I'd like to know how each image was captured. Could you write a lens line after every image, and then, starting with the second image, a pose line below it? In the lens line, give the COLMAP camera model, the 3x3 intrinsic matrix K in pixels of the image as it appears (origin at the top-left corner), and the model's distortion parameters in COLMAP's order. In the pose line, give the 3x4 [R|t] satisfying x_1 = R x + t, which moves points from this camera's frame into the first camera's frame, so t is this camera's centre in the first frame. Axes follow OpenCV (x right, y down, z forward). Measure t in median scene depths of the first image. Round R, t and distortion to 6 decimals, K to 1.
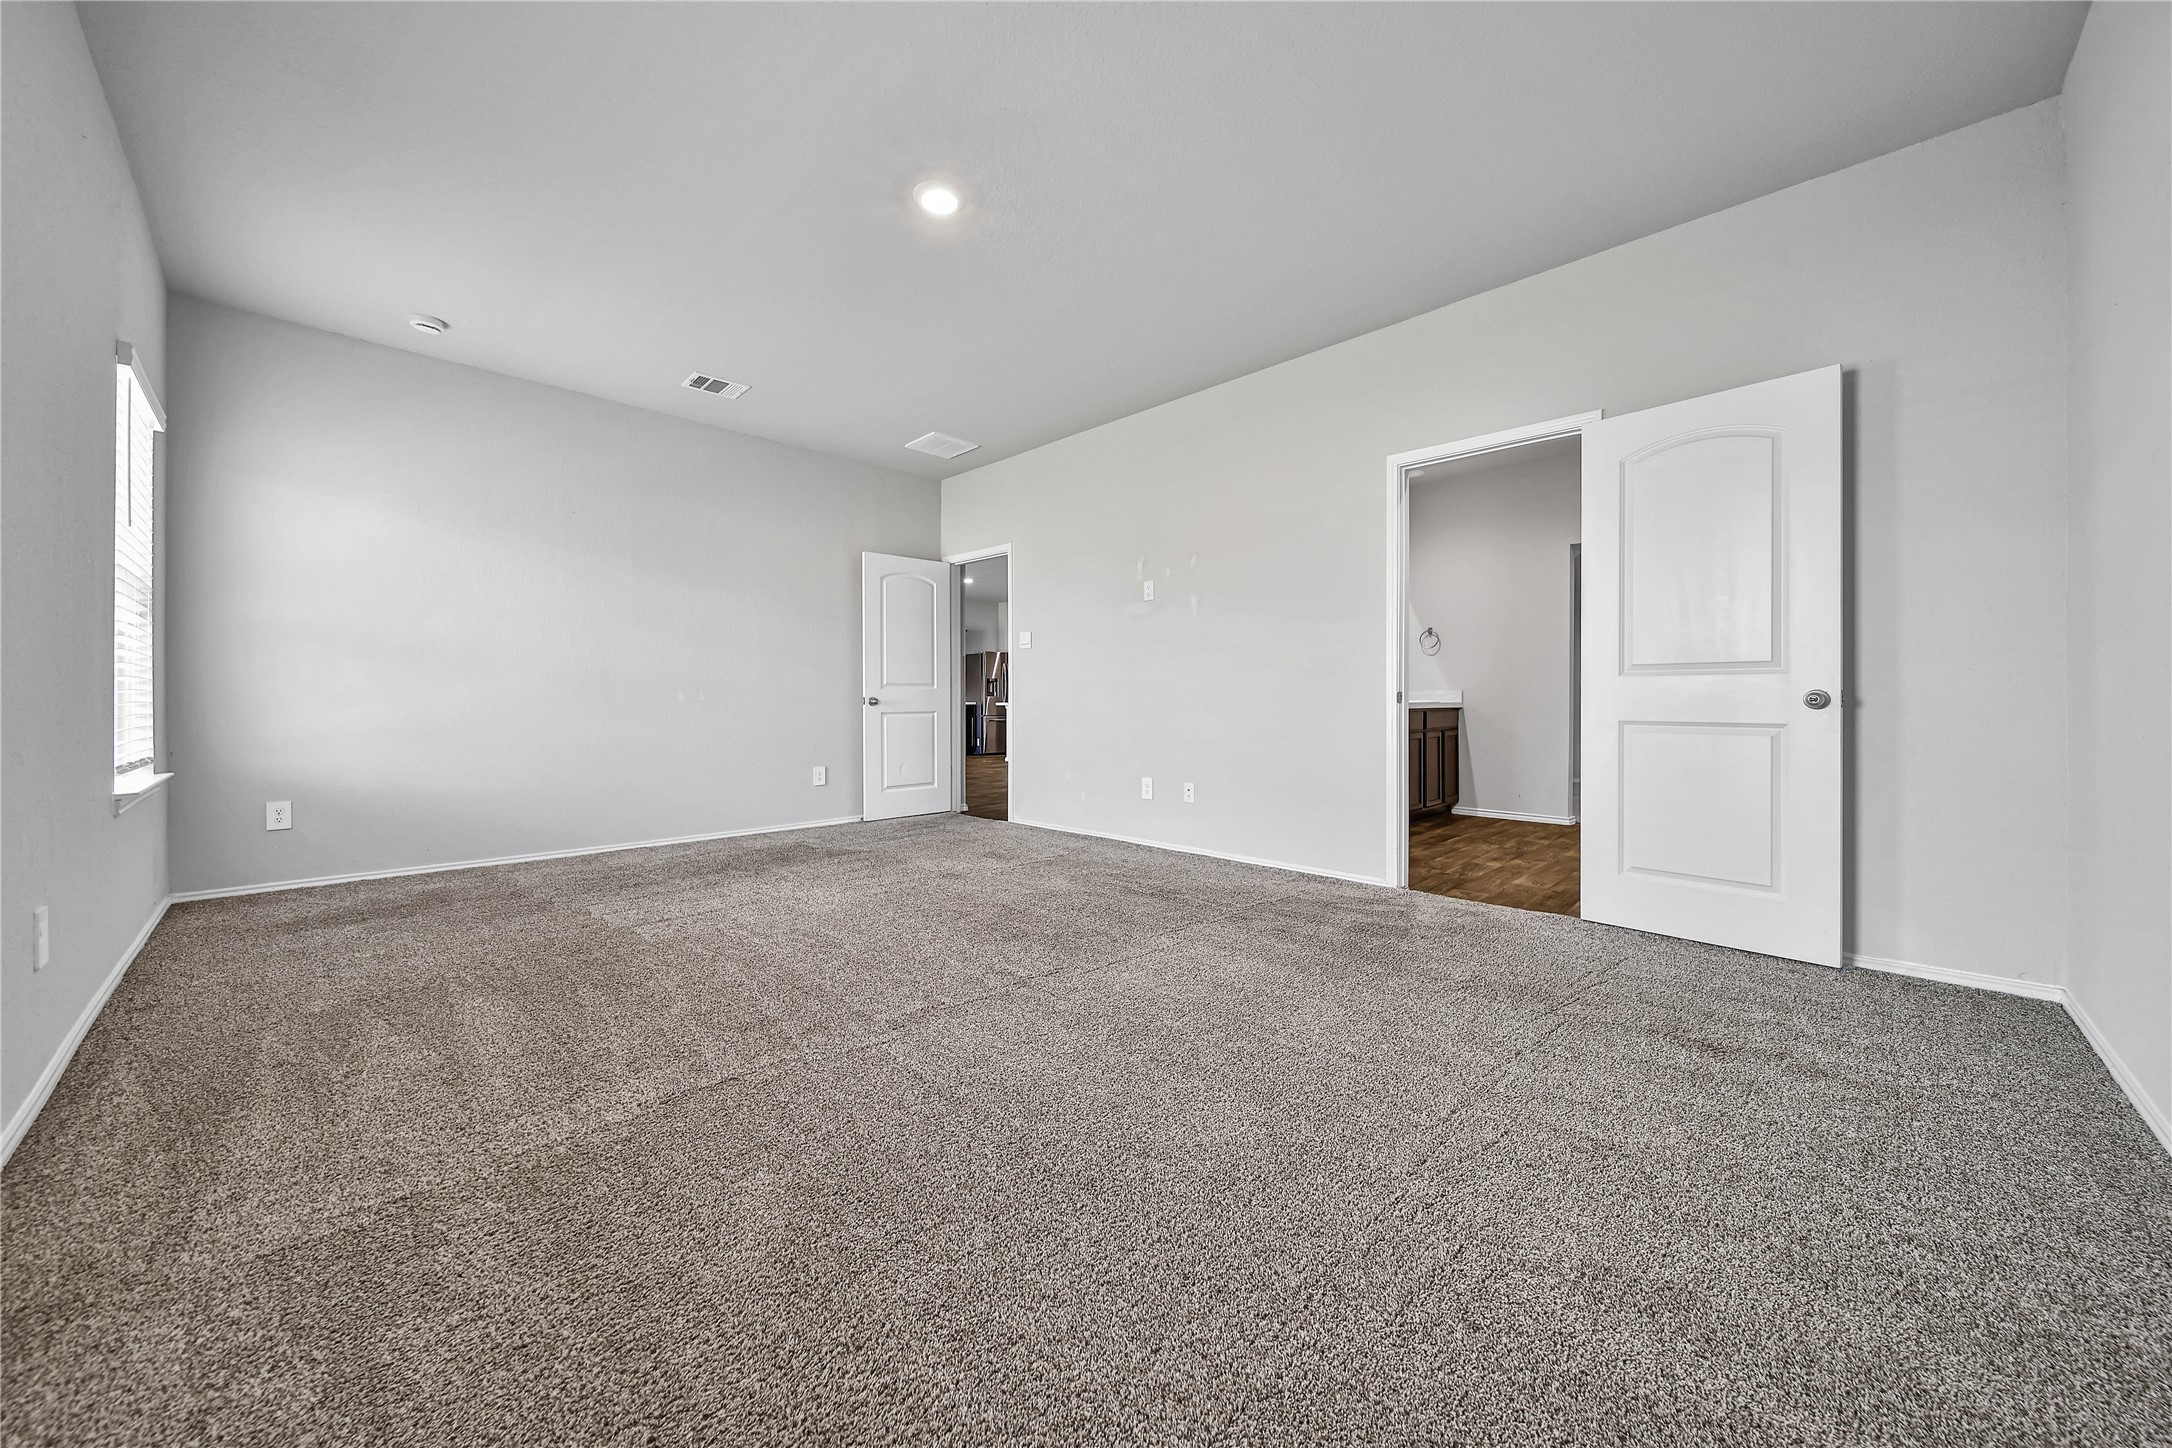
lens RADIAL K [[765.7, 0, 1089.1], [0, 765.7, 728.6], [0, 0, 1]] dist [-0.000507, -0.001869]
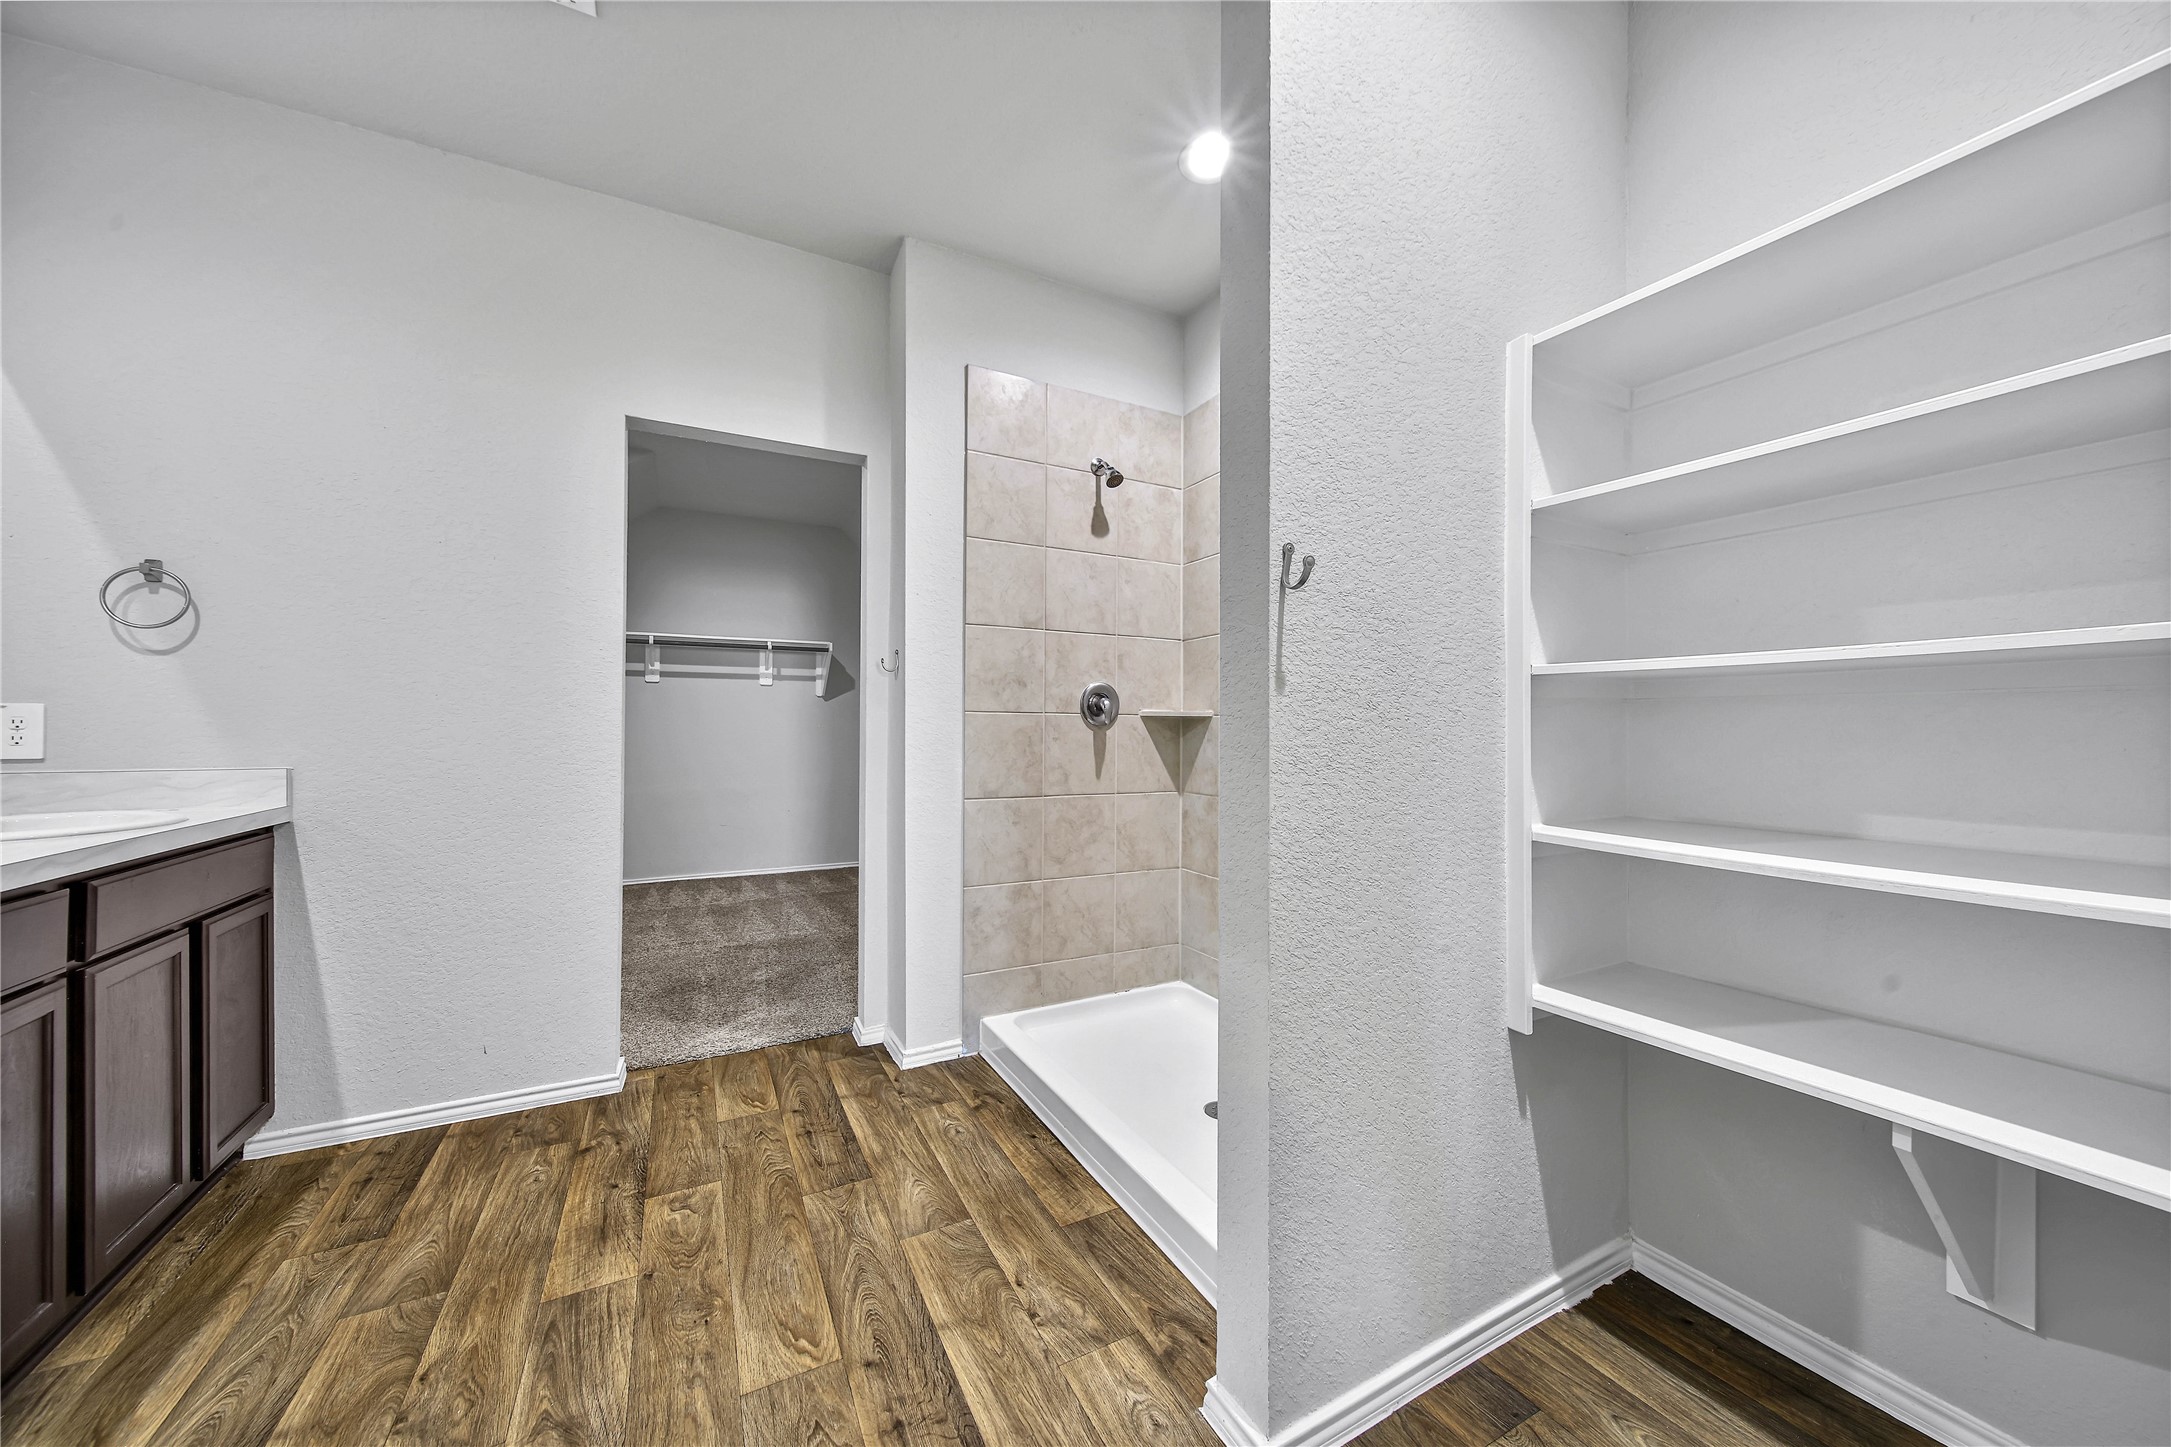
lens RADIAL K [[755.1, 0, 1076.4], [0, 755.1, 717.9], [0, 0, 1]] dist [0.000125, -0.002322]
pose [[0.311011, 0.012156, 0.950329, 0.487145], [0.032767, 0.999187, -0.023504, -0.089071], [-0.949841, 0.038449, 0.310360, 0.989588]]
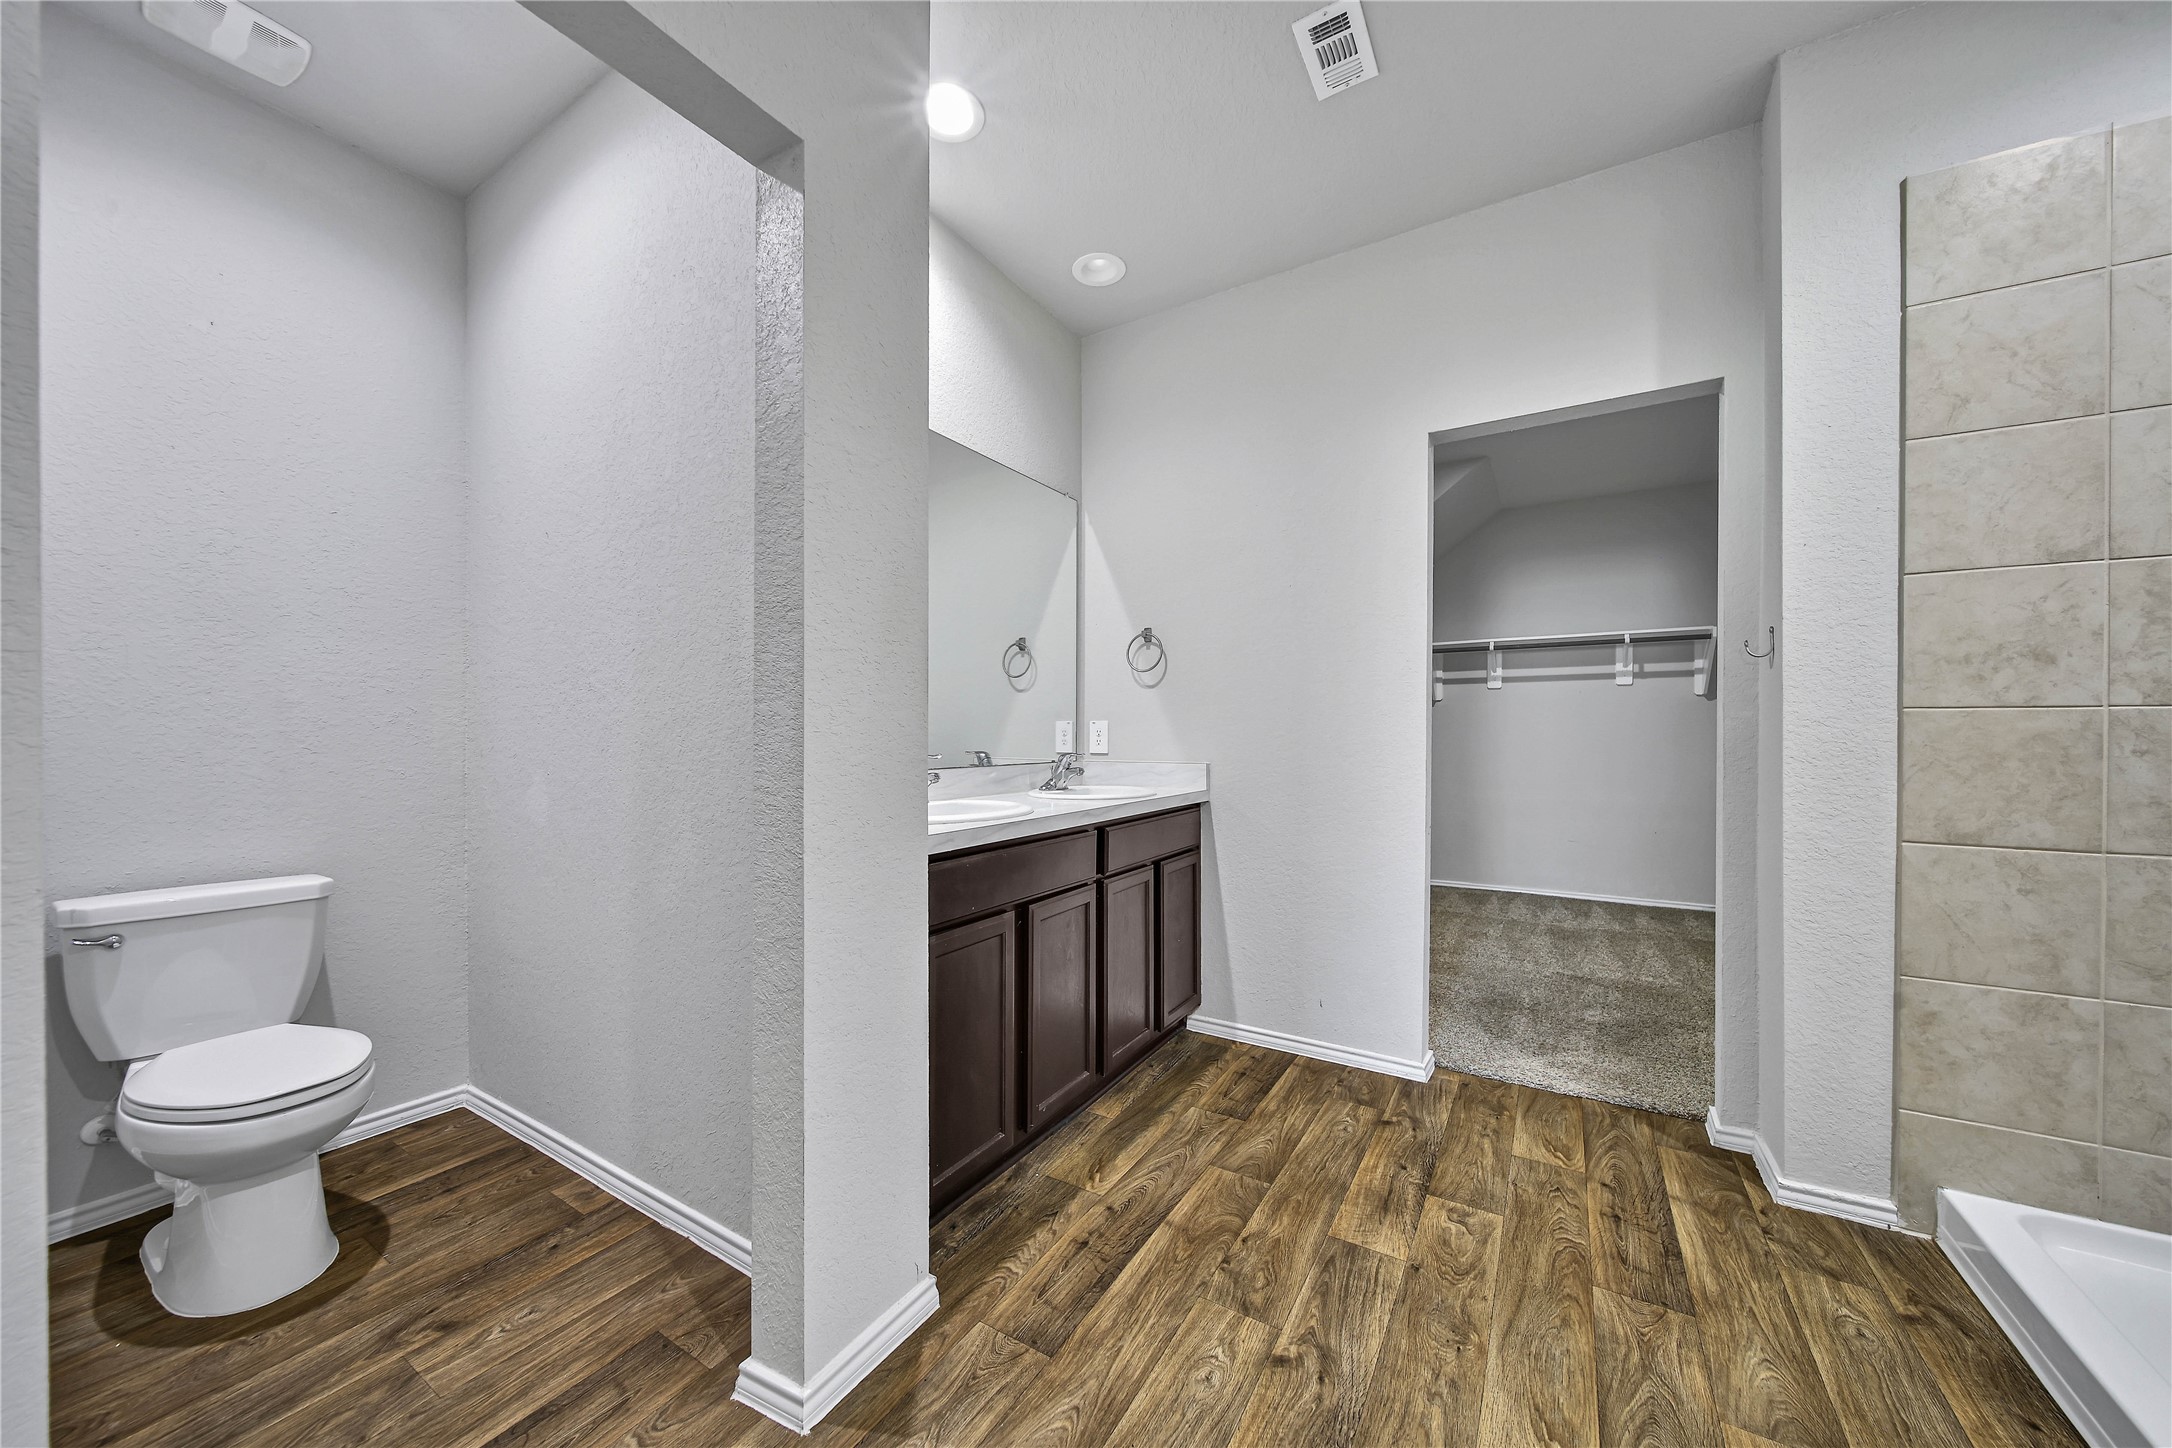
lens RADIAL K [[765.7, 0, 1089.1], [0, 765.7, 728.6], [0, 0, 1]] dist [-0.000507, -0.001869]
pose [[0.975820, 0.000112, 0.218576, 0.536316], [0.009414, 0.999050, -0.042543, -0.087318], [-0.218373, 0.043572, 0.974892, 0.960757]]
